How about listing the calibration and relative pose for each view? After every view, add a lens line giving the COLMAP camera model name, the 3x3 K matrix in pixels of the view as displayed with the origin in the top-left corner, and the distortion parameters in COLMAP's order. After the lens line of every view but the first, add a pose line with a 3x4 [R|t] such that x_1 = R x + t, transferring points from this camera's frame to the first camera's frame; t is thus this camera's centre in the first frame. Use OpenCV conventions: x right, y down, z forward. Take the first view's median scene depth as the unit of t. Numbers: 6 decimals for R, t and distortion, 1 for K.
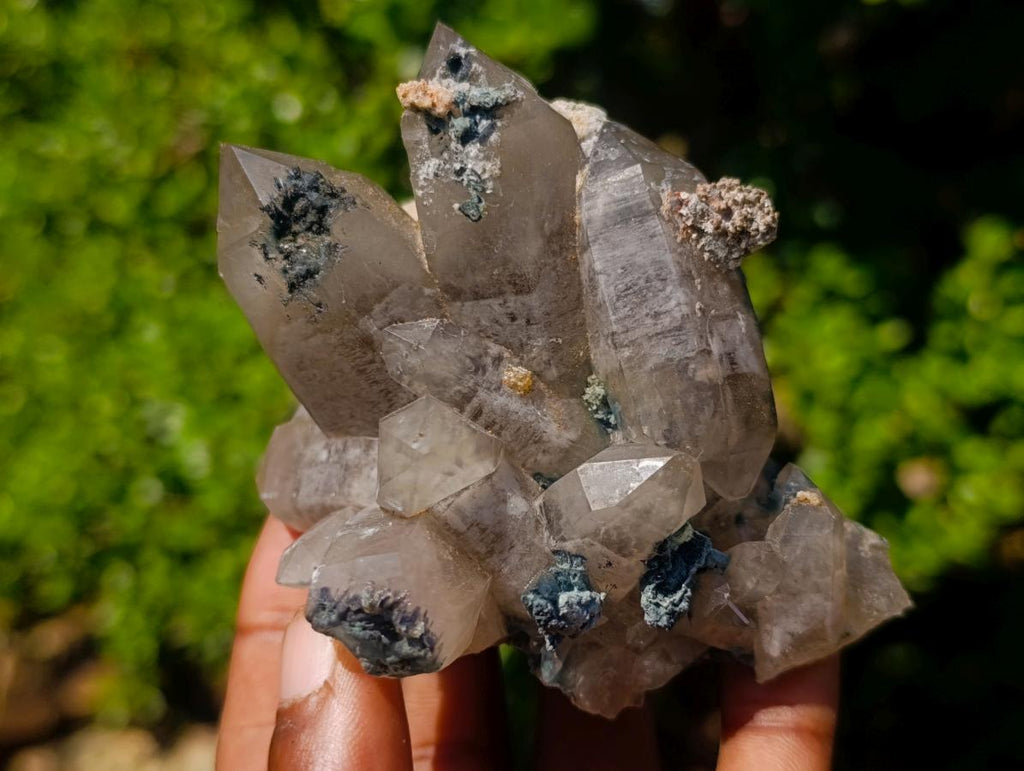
lens RADIAL K [[1504.4, 0, 531.0], [0, 1504.4, 398.1], [0, 0, 1]] dist [0.173099, 0.000000]
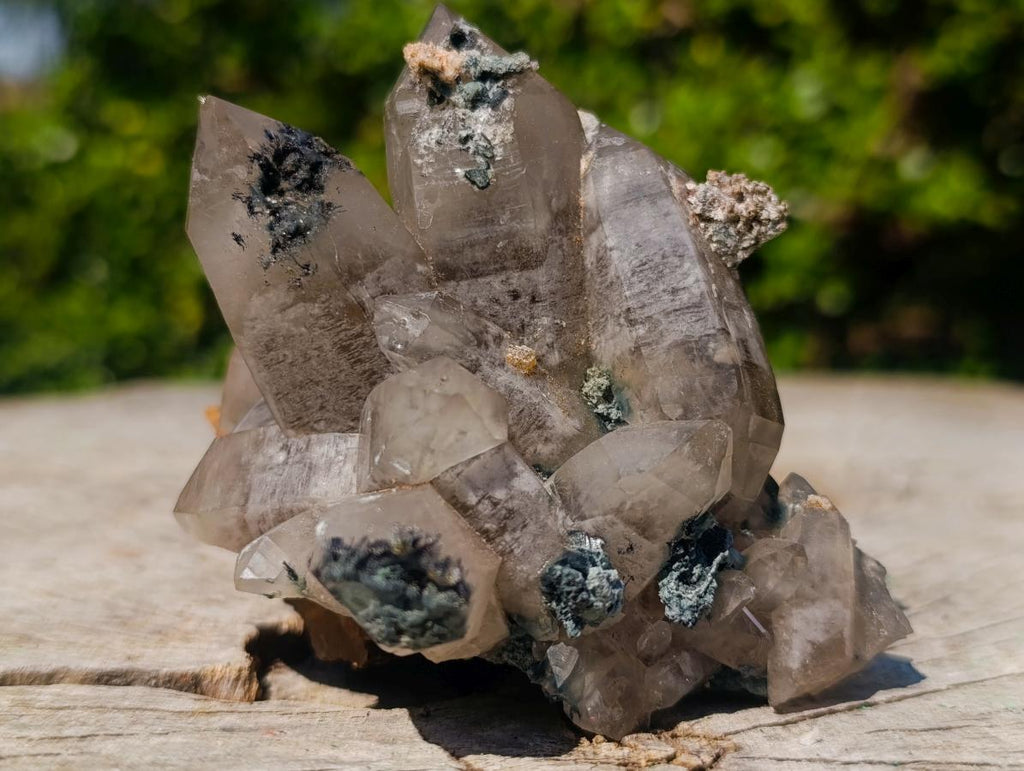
lens RADIAL K [[1537.9, 0, 540.9], [0, 1537.9, 390.3], [0, 0, 1]] dist [0.152221, 0.000000]
pose [[0.978781, 0.053188, 0.197886, -0.183404], [-0.006085, 0.972843, -0.231384, 0.225562], [-0.204819, 0.225271, 0.952524, 0.105178]]
